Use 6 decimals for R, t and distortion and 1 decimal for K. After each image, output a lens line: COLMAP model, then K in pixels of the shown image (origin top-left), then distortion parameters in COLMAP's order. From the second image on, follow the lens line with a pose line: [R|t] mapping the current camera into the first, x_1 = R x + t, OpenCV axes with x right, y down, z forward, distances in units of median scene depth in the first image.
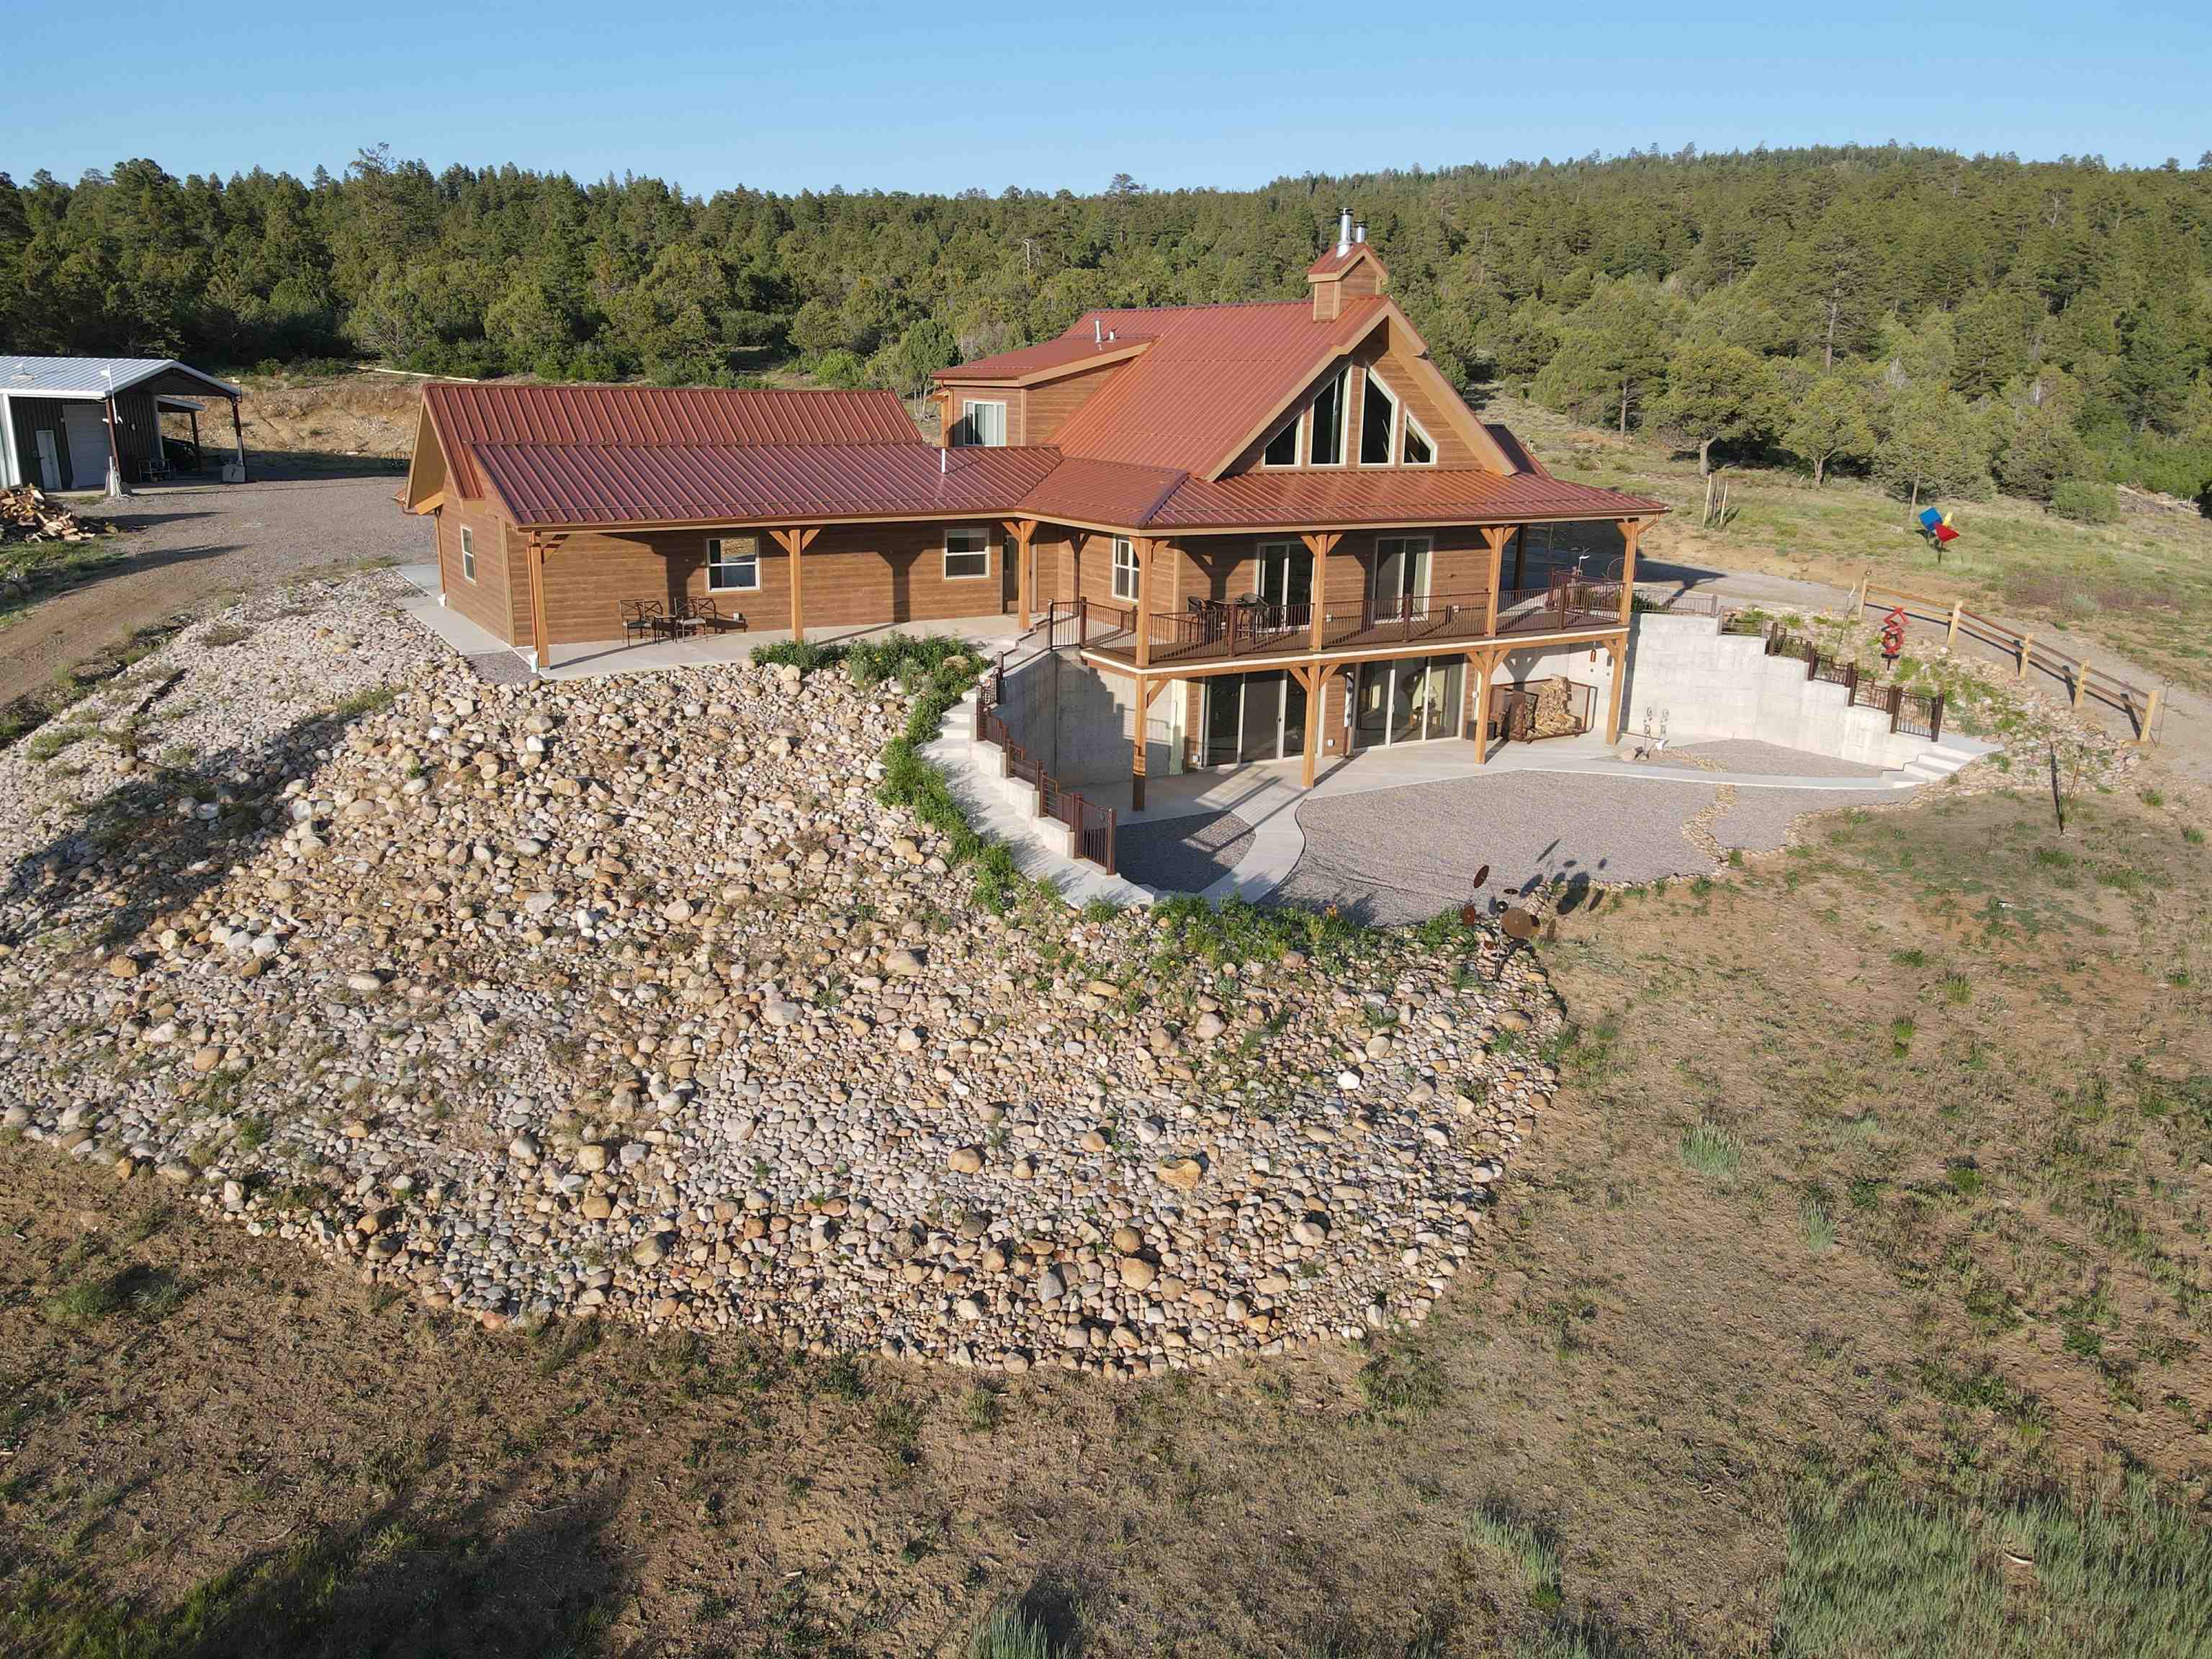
lens RADIAL K [[1618.7, 0, 1086.2], [0, 1618.7, 831.7], [0, 0, 1]] dist [0.016384, 0.021326]
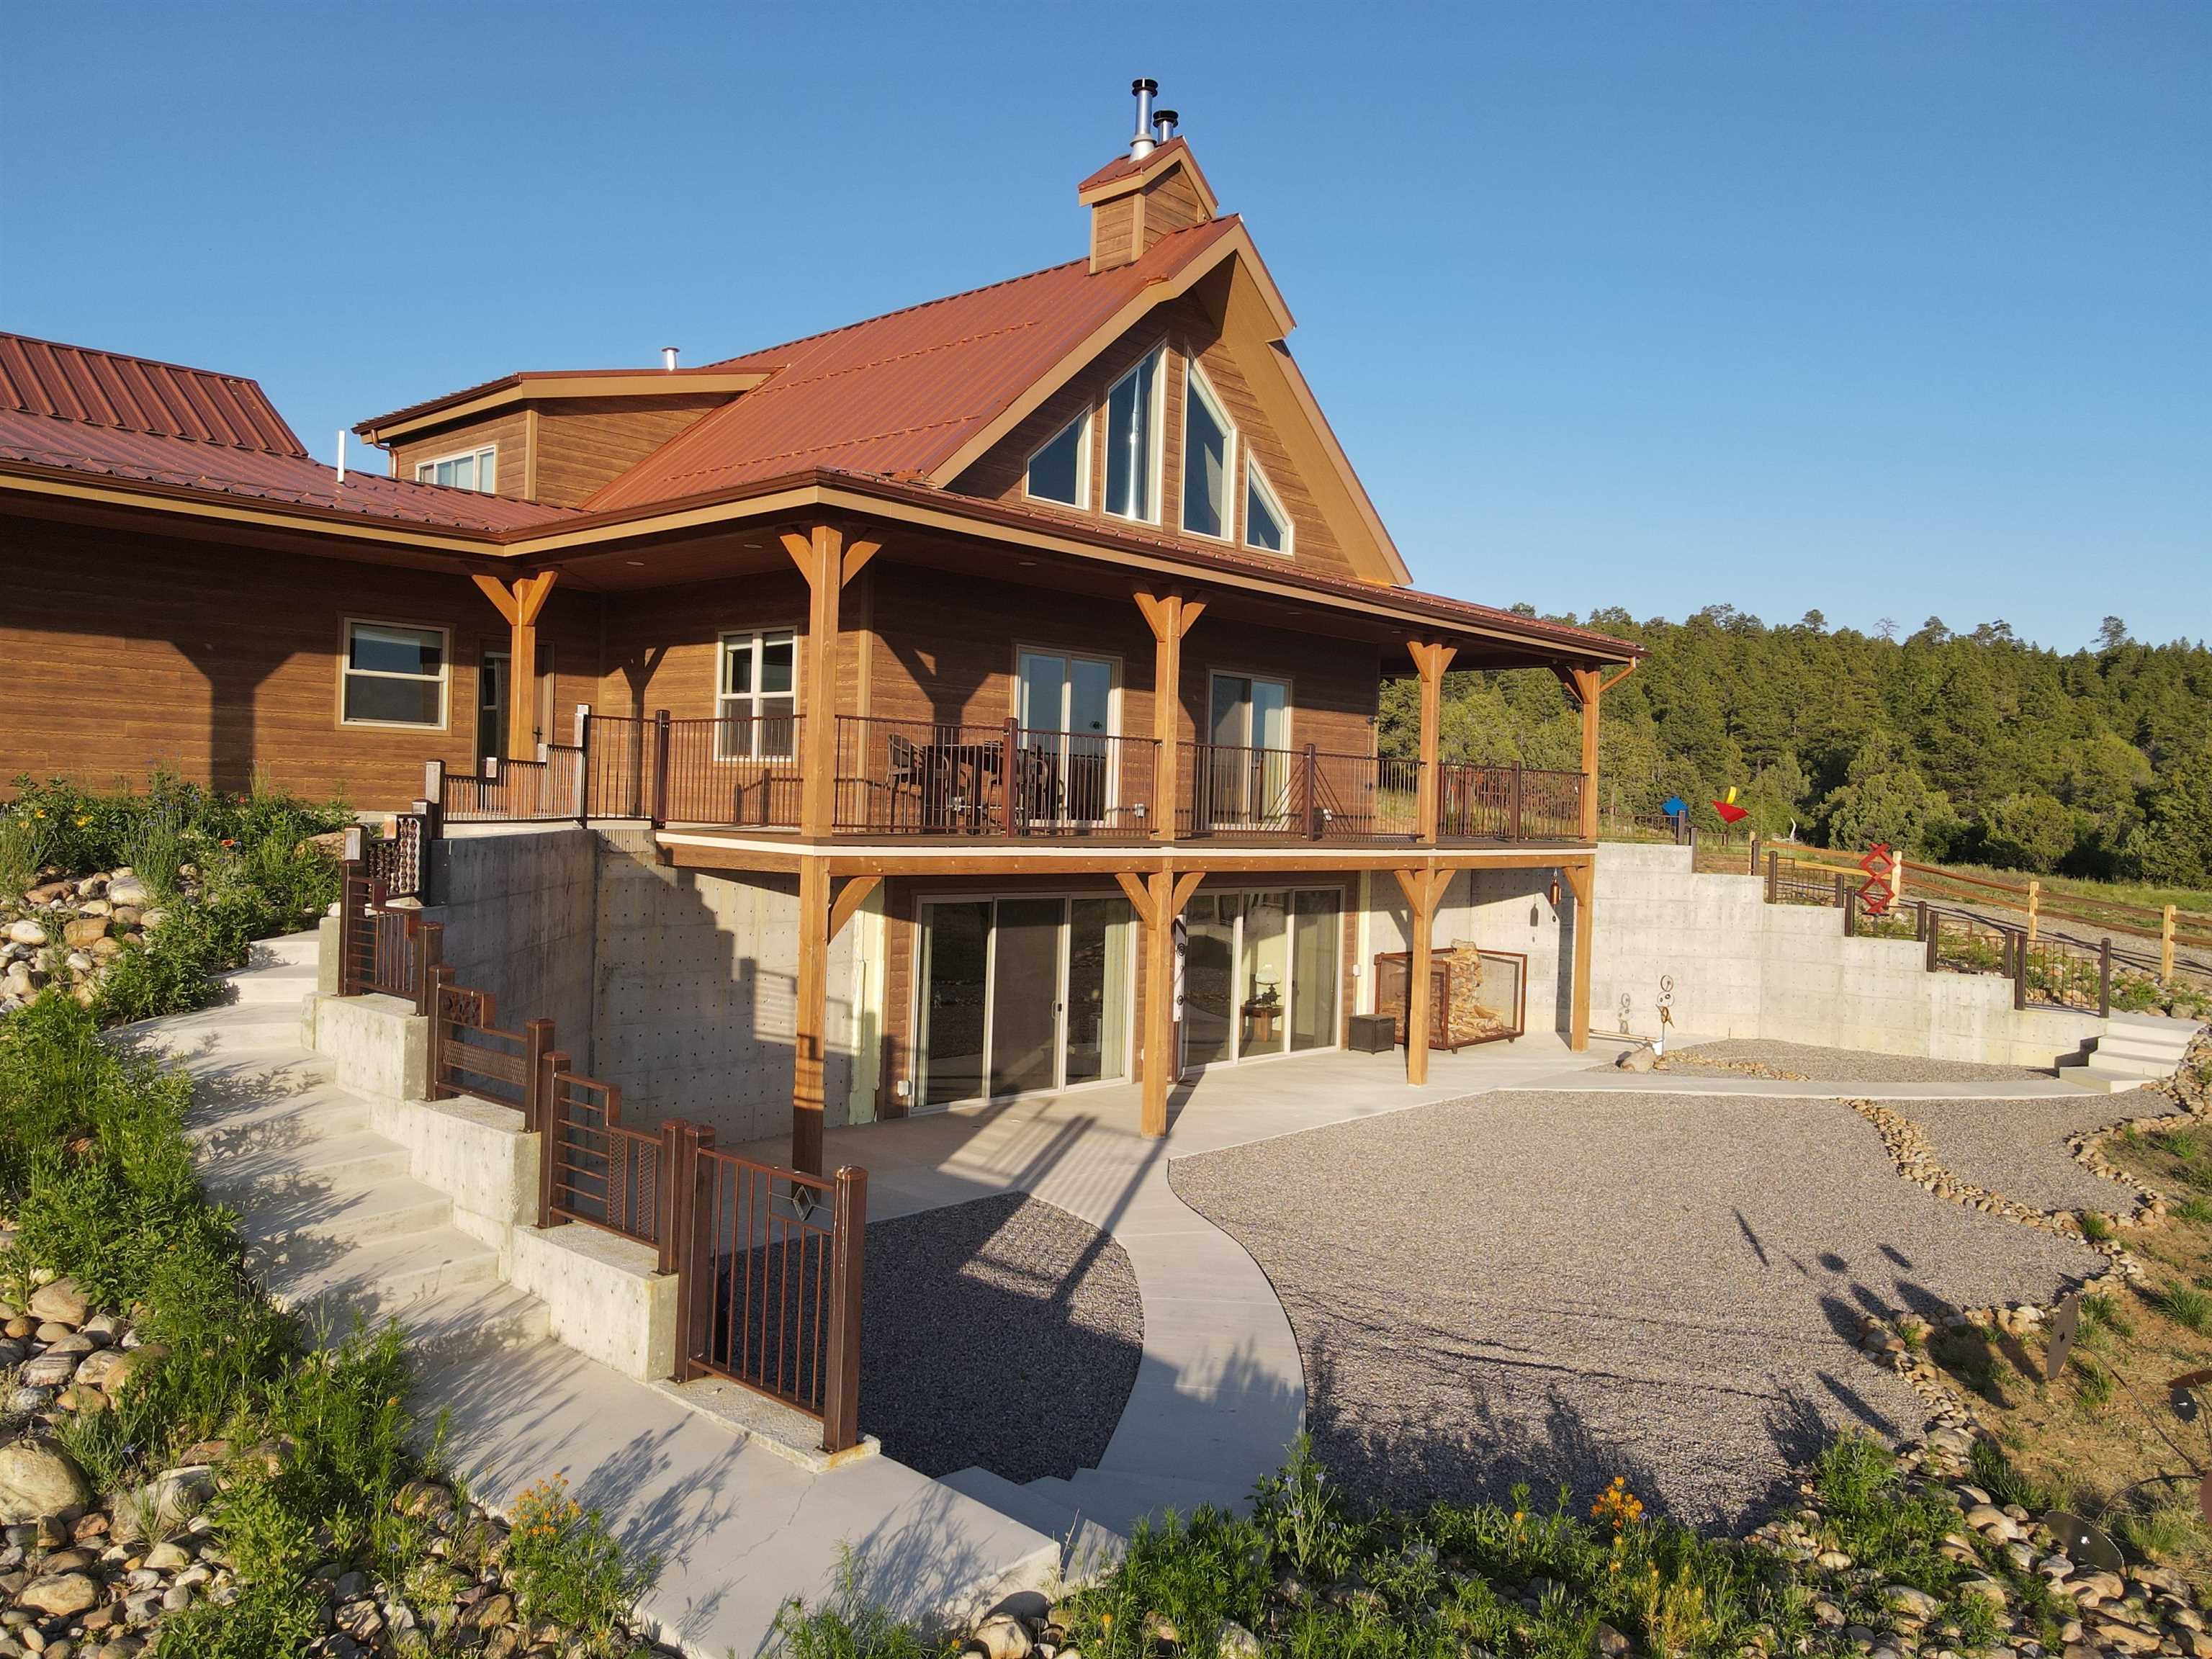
lens RADIAL K [[1618.7, 0, 1088.4], [0, 1618.7, 821.1], [0, 0, 1]] dist [0.016384, 0.021326]
pose [[0.959621, 0.008513, 0.281168, -0.013682], [0.063000, 0.967647, -0.244315, -0.001761], [-0.274152, 0.252164, 0.928038, 0.545872]]
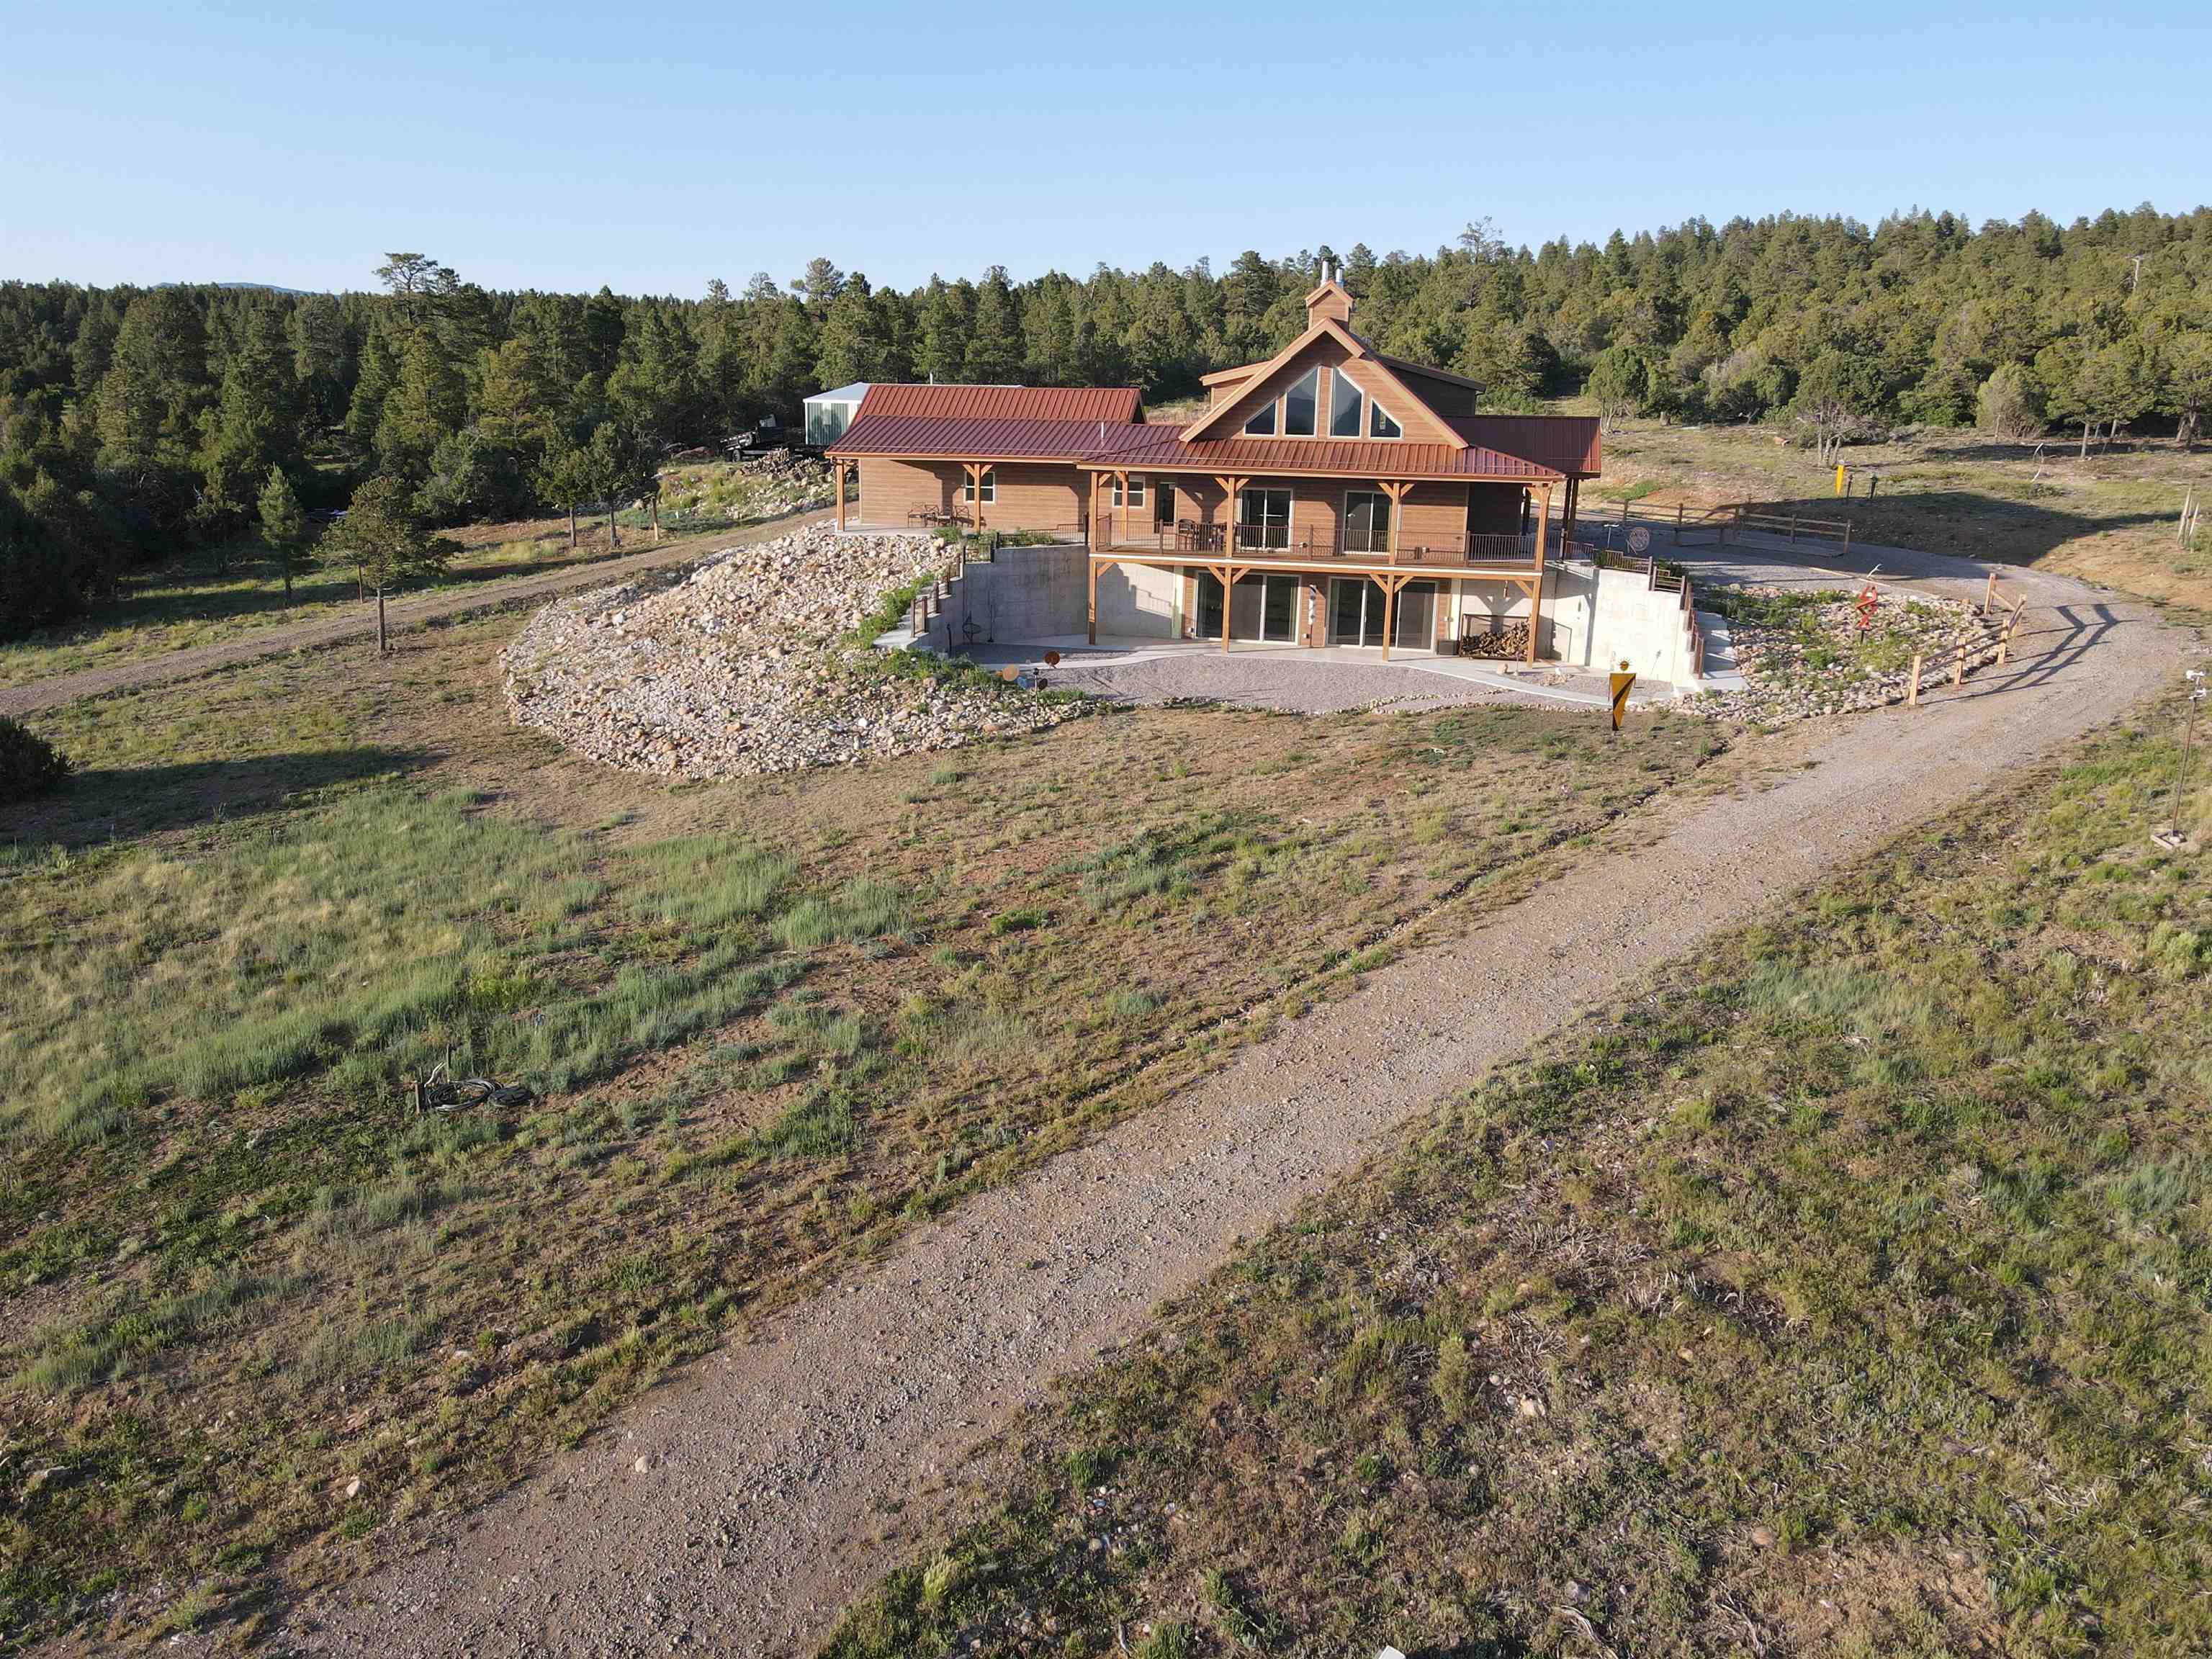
lens RADIAL K [[1618.7, 0, 1105.2], [0, 1618.7, 814.7], [0, 0, 1]] dist [0.016384, 0.021326]
pose [[0.735240, 0.166512, -0.657036, 1.035836], [-0.190074, 0.981112, 0.035943, 0.084190], [0.650610, 0.098458, 0.753002, -0.157966]]
